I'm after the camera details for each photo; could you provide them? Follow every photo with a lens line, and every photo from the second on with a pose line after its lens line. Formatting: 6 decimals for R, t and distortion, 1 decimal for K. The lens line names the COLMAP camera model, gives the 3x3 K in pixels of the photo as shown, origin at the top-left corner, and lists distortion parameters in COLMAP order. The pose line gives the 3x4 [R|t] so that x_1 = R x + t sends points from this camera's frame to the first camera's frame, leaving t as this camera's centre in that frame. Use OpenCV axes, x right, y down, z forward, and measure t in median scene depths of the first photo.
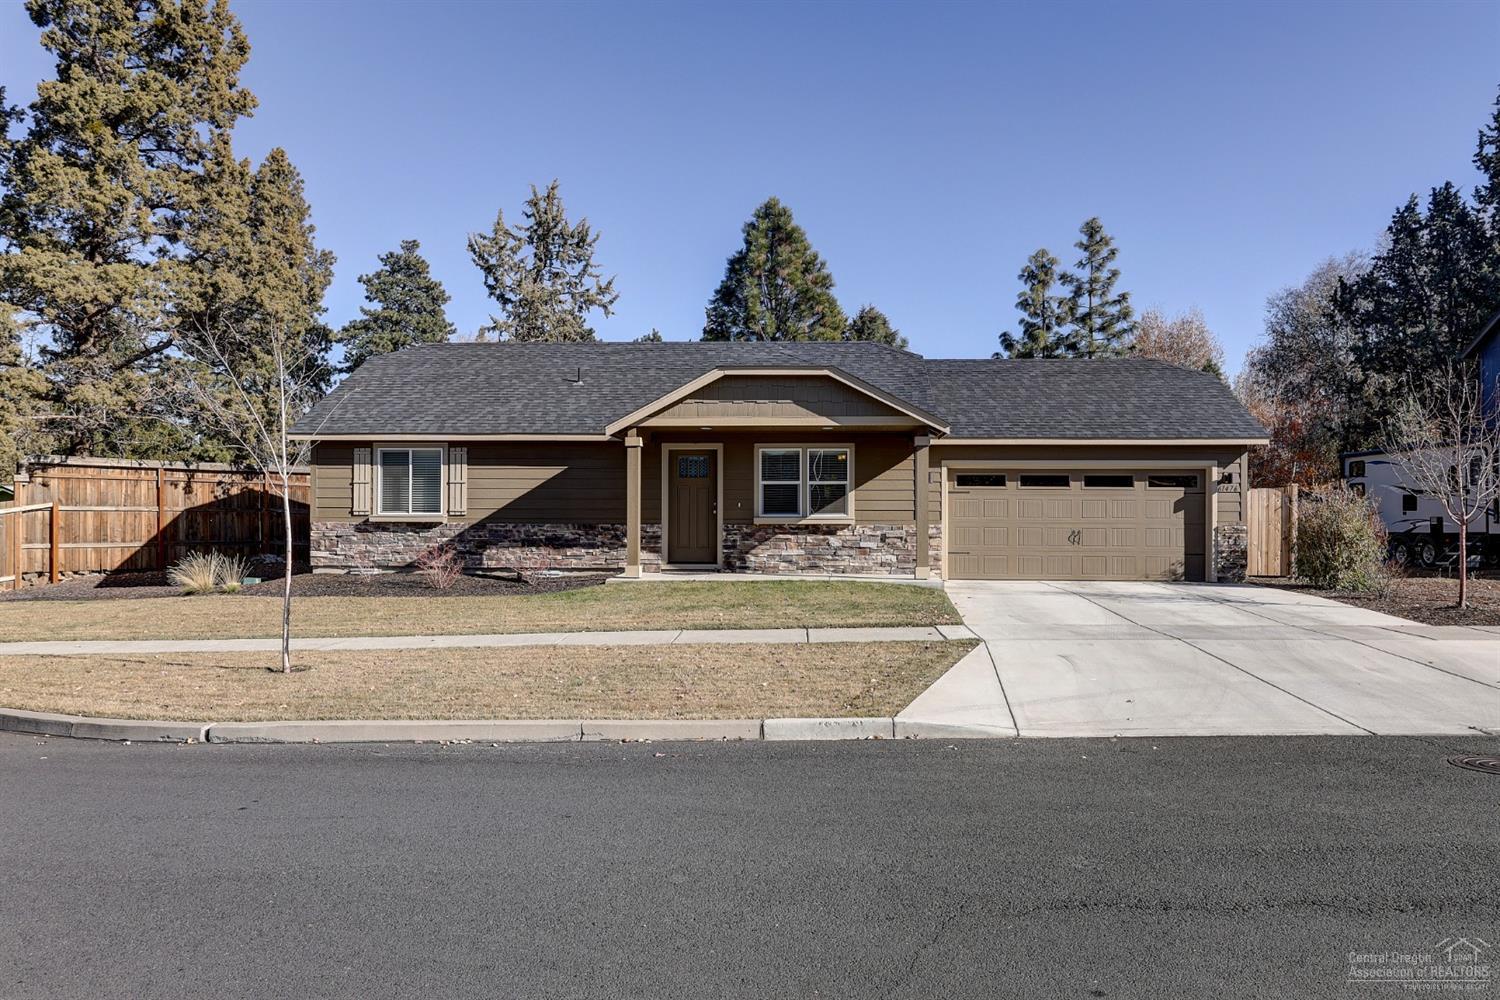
lens RADIAL K [[1106.0, 0, 750.0], [0, 1106.0, 500.0], [0, 0, 1]] dist [-0.014030, 0.000125]
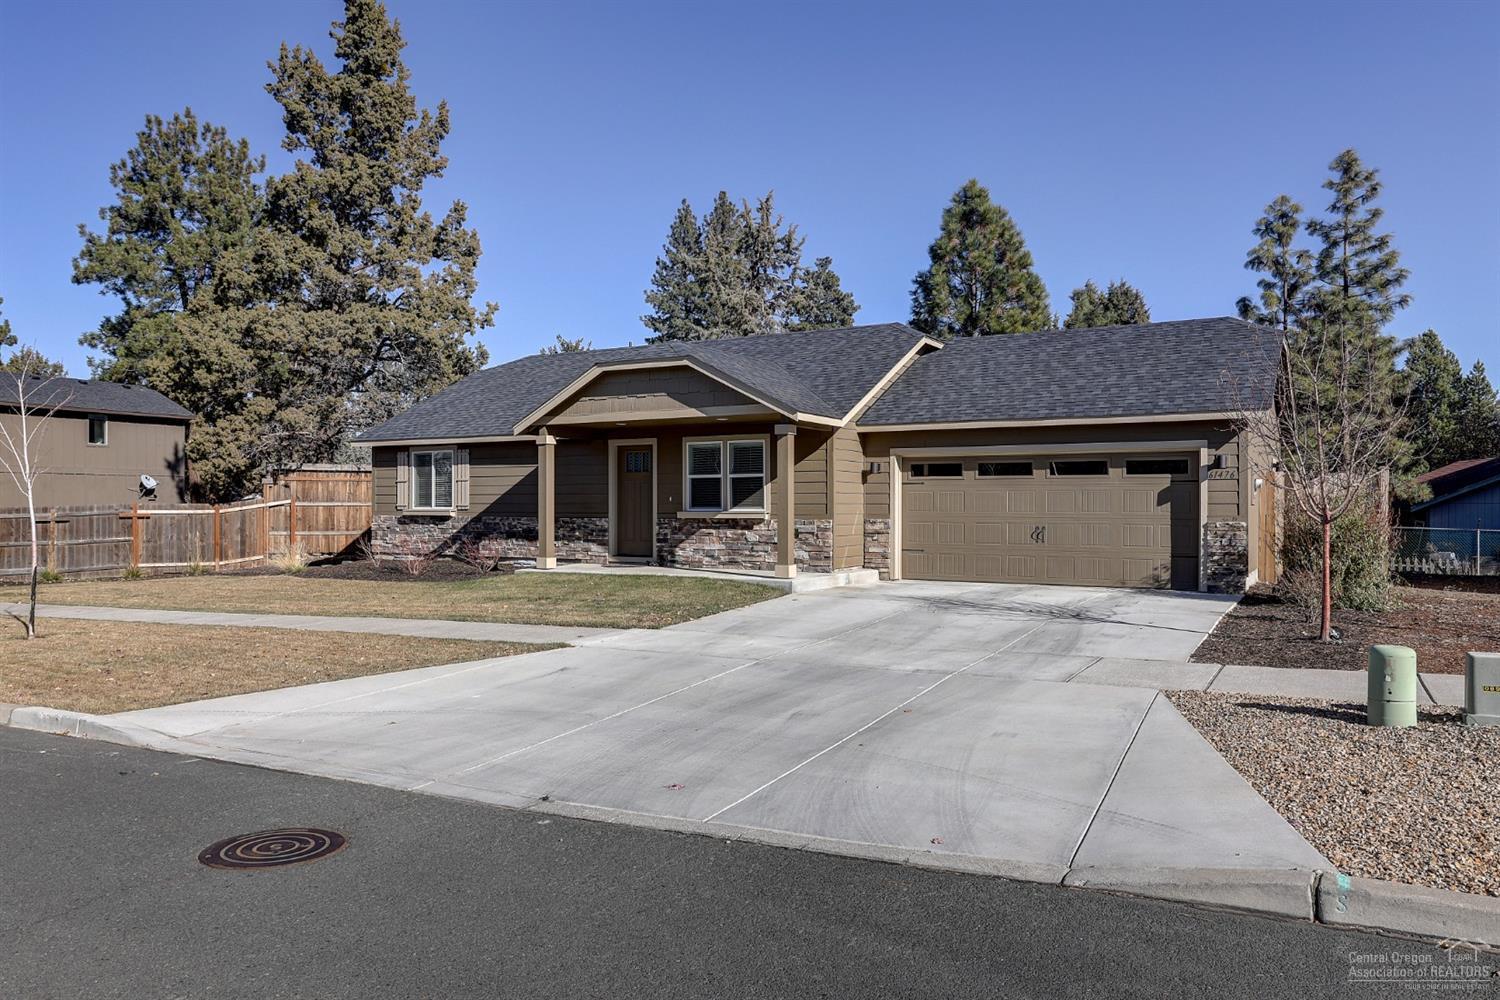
lens RADIAL K [[1044.1, 0, 750.0], [0, 1044.1, 500.0], [0, 0, 1]] dist [-0.027129, 0.004120]
pose [[0.894040, -0.005090, -0.447958, 0.472590], [0.008395, 0.999950, 0.005392, 0.000835], [0.447908, -0.008581, 0.894039, 0.181031]]
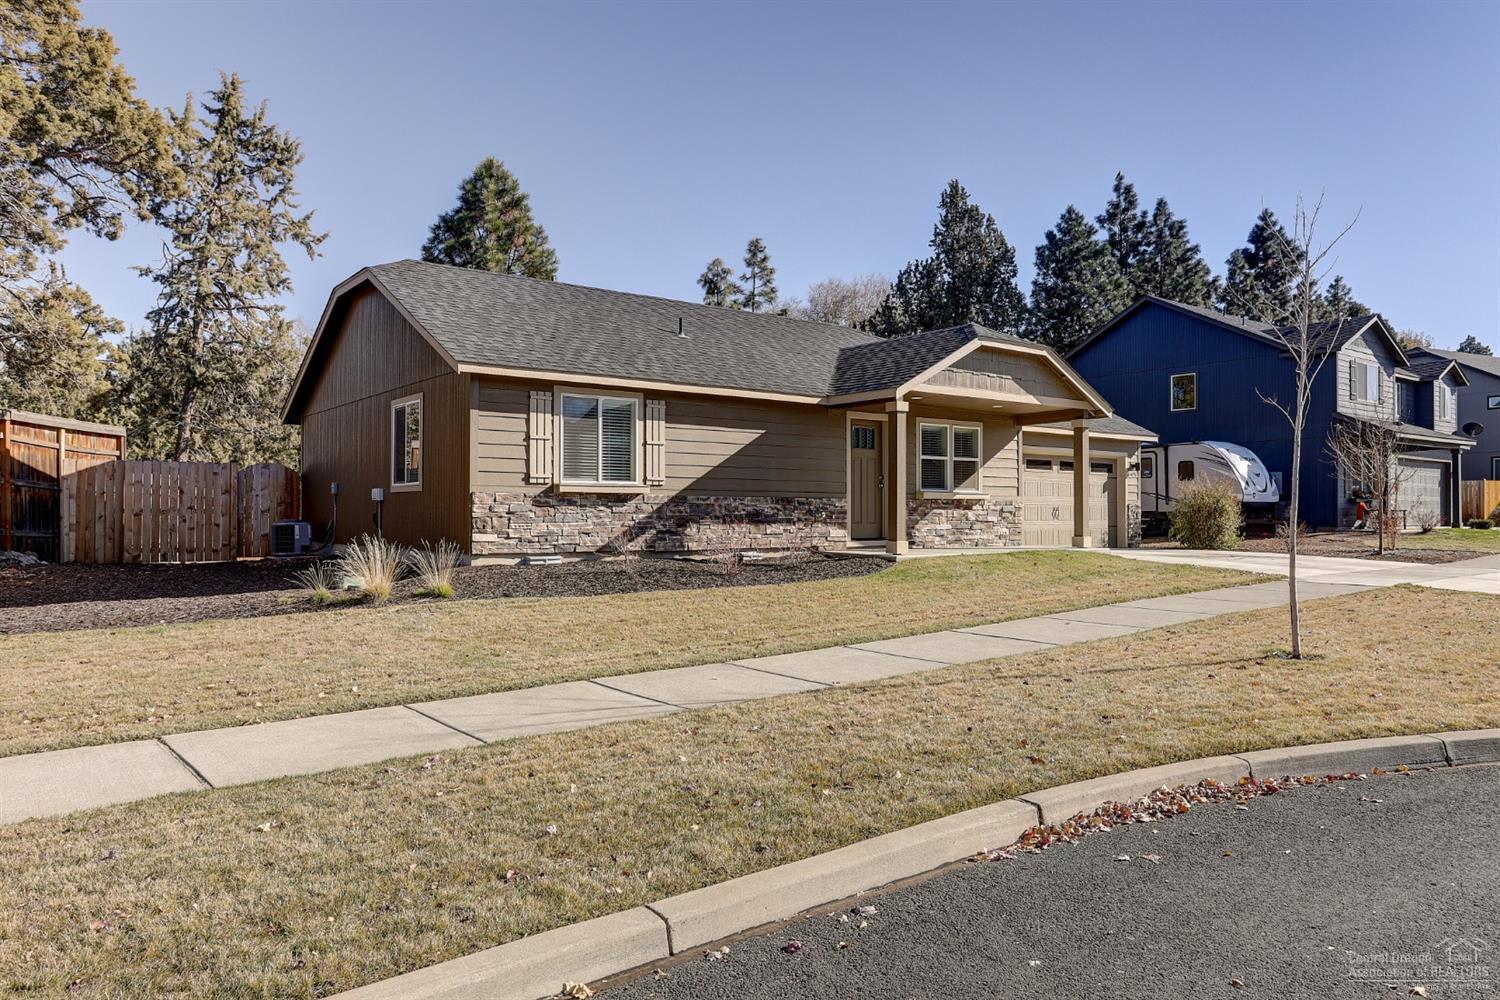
lens RADIAL K [[1011.2, 0, 750.0], [0, 1011.2, 500.0], [0, 0, 1]] dist [-0.025224, 0.000745]
pose [[0.757097, 0.006703, 0.653268, -0.685459], [-0.007880, 0.999968, -0.001128, 0.024728], [-0.653255, -0.004294, 0.757126, 0.407322]]
